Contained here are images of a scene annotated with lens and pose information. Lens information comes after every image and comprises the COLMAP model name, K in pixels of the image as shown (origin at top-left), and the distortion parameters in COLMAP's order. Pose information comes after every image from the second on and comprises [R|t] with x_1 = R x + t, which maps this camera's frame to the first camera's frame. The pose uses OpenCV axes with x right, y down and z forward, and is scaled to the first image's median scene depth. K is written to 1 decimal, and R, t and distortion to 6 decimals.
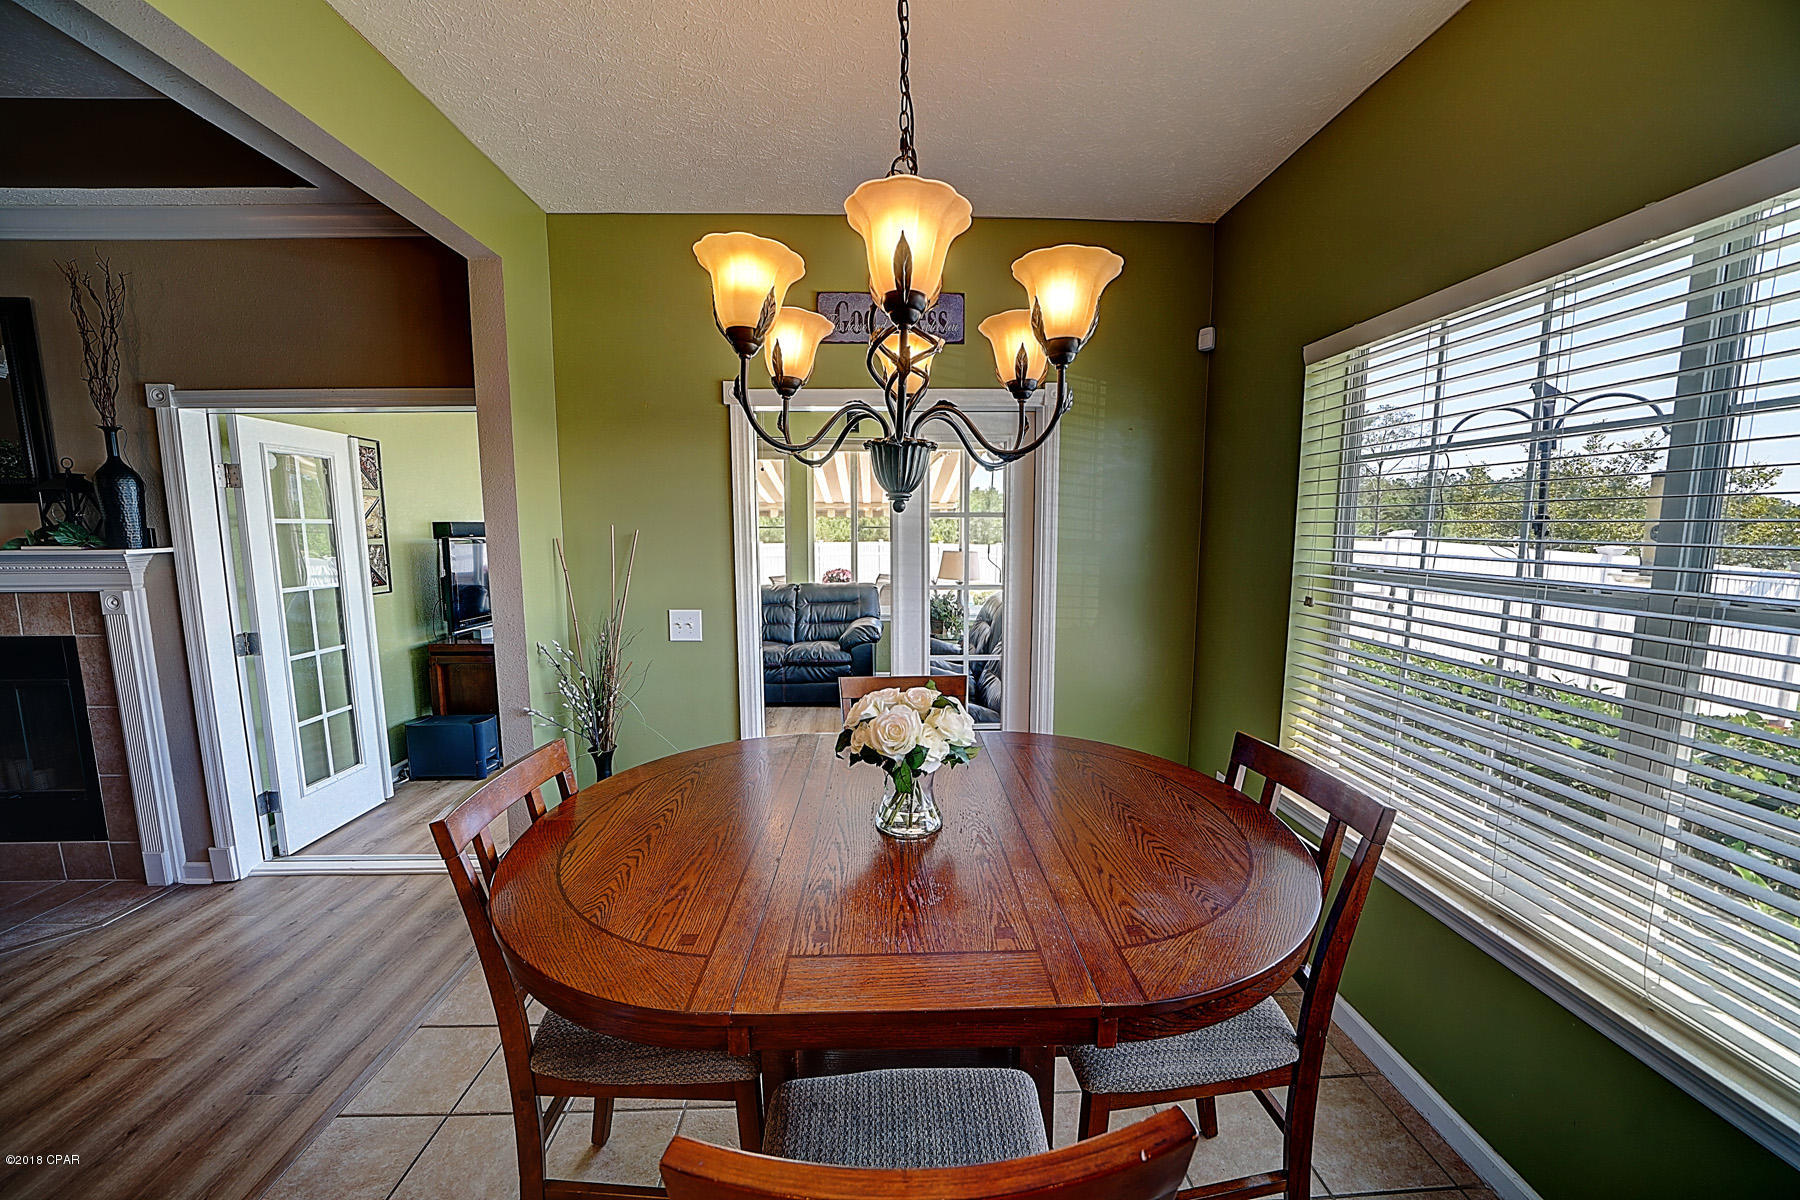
lens RADIAL K [[616.6, 0, 902.9], [0, 616.6, 601.8], [0, 0, 1]] dist [-0.014864, 0.000404]
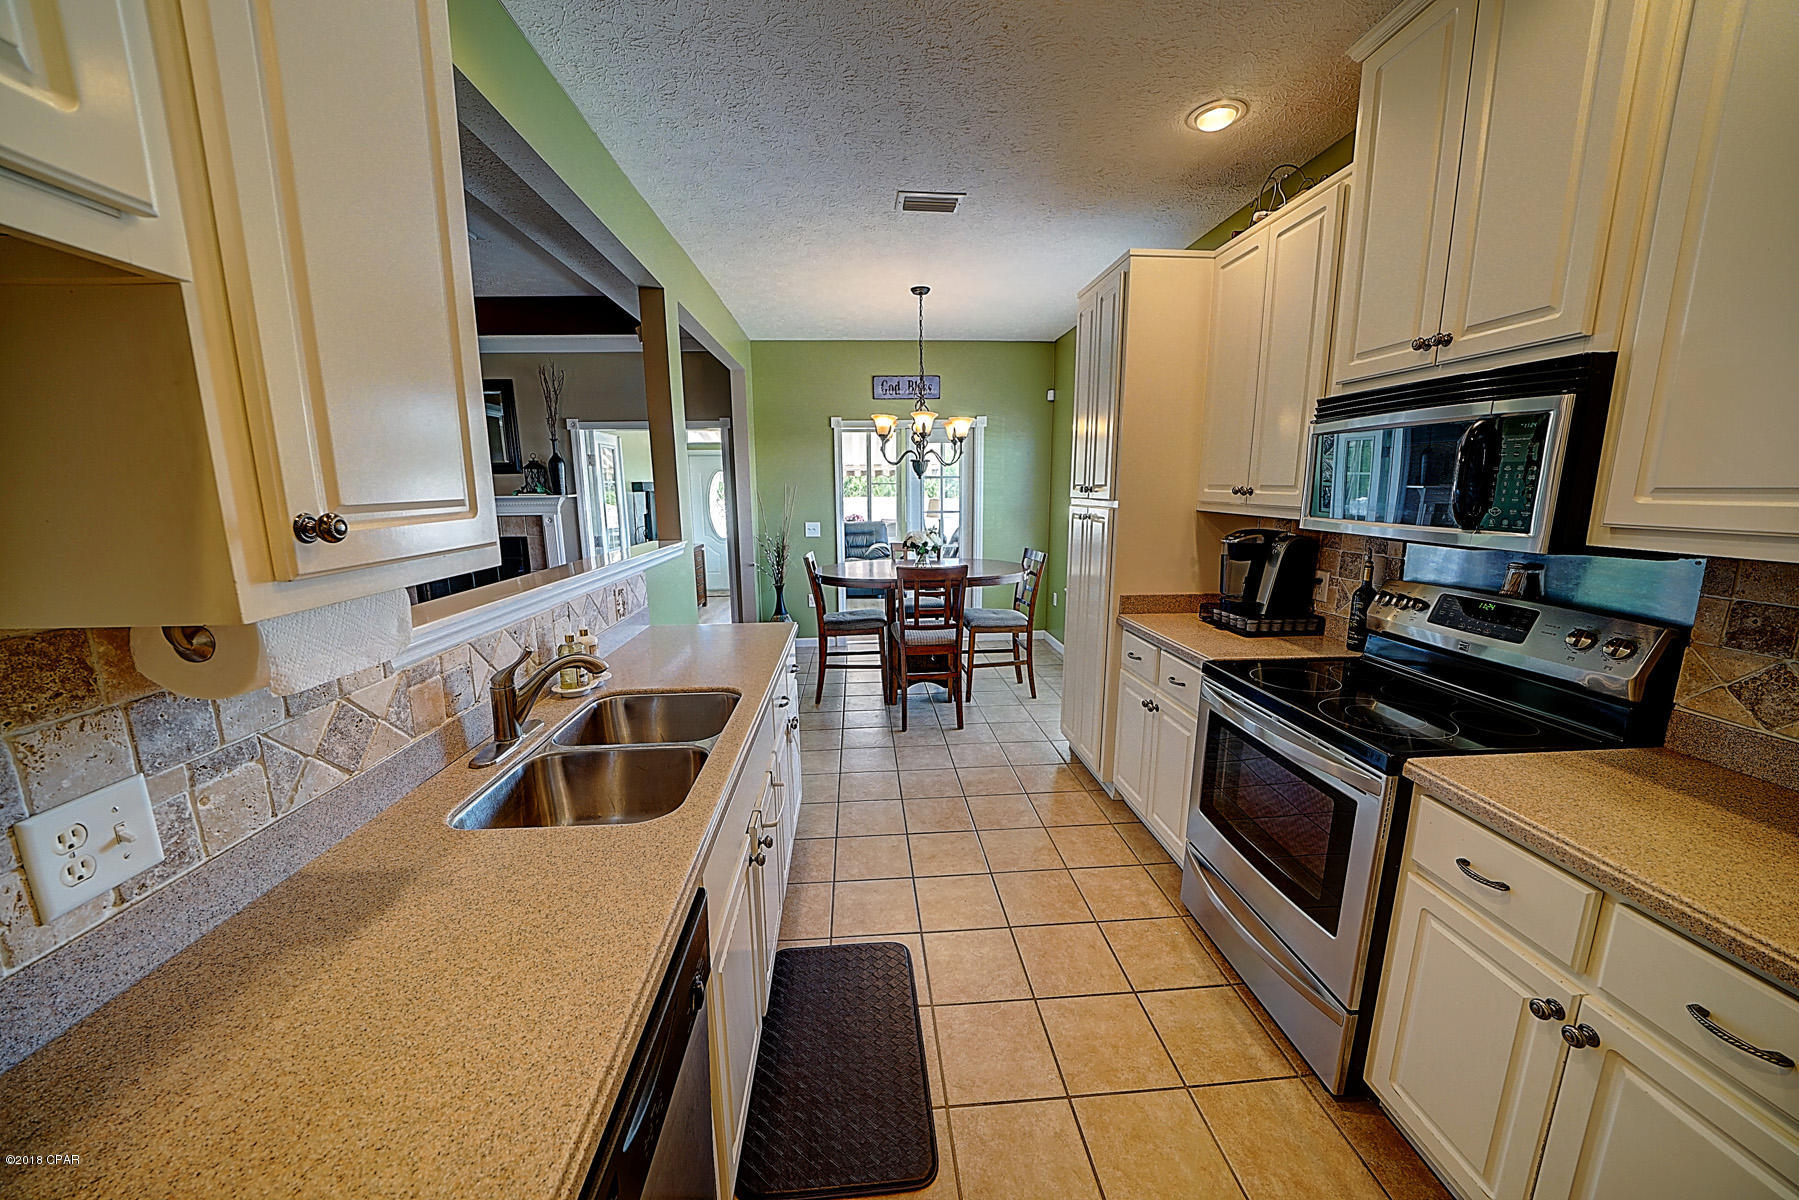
lens RADIAL K [[616.2, 0, 902.4], [0, 616.2, 601.8], [0, 0, 1]] dist [-0.014864, 0.000404]
pose [[0.999674, -0.009699, 0.023636, -0.094274], [0.008007, 0.997467, 0.070683, 0.148615], [-0.024262, -0.070471, 0.997219, -1.256340]]
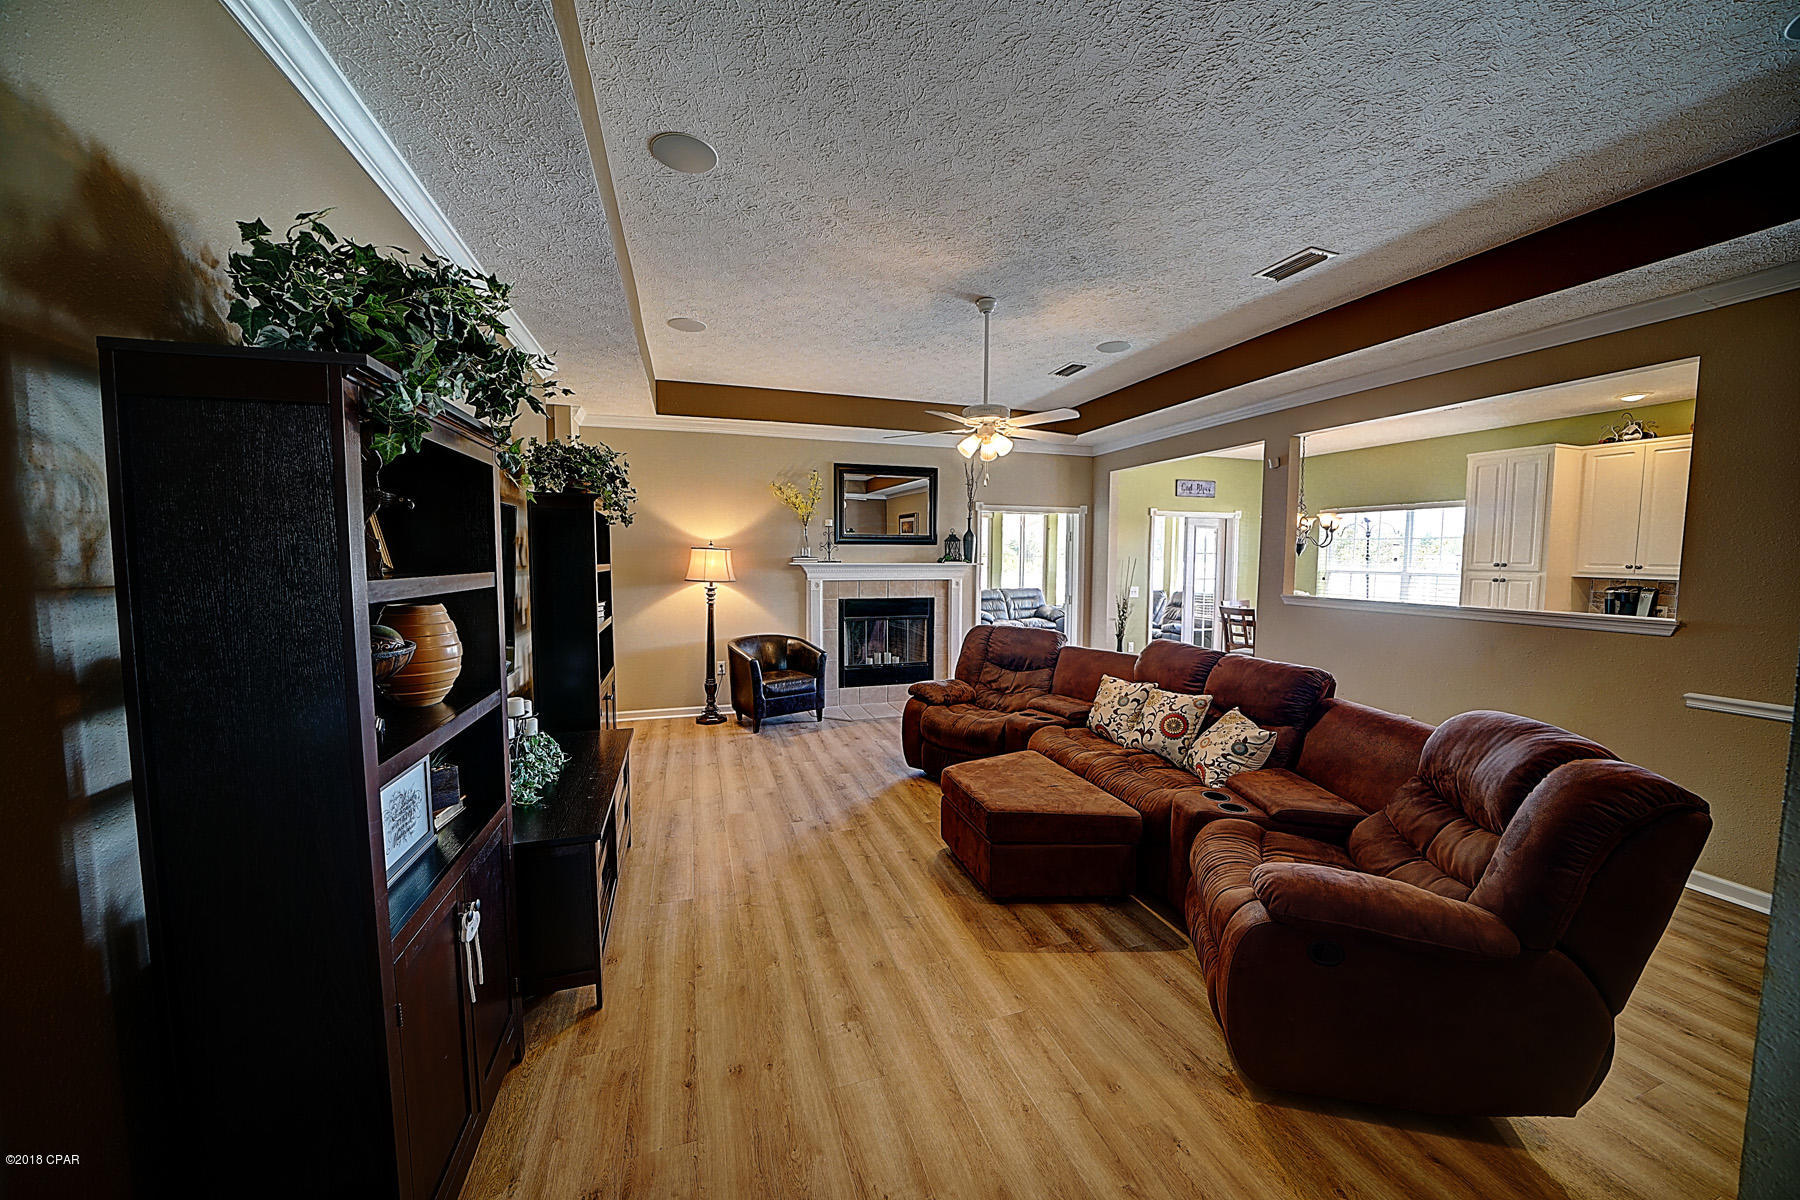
lens RADIAL K [[616.6, 0, 902.9], [0, 616.6, 601.8], [0, 0, 1]] dist [-0.014864, 0.000404]
pose [[0.963139, -0.011980, 0.268736, -2.247666], [0.023461, 0.998942, -0.039550, 0.177444], [-0.267978, 0.044397, 0.962402, -1.493168]]
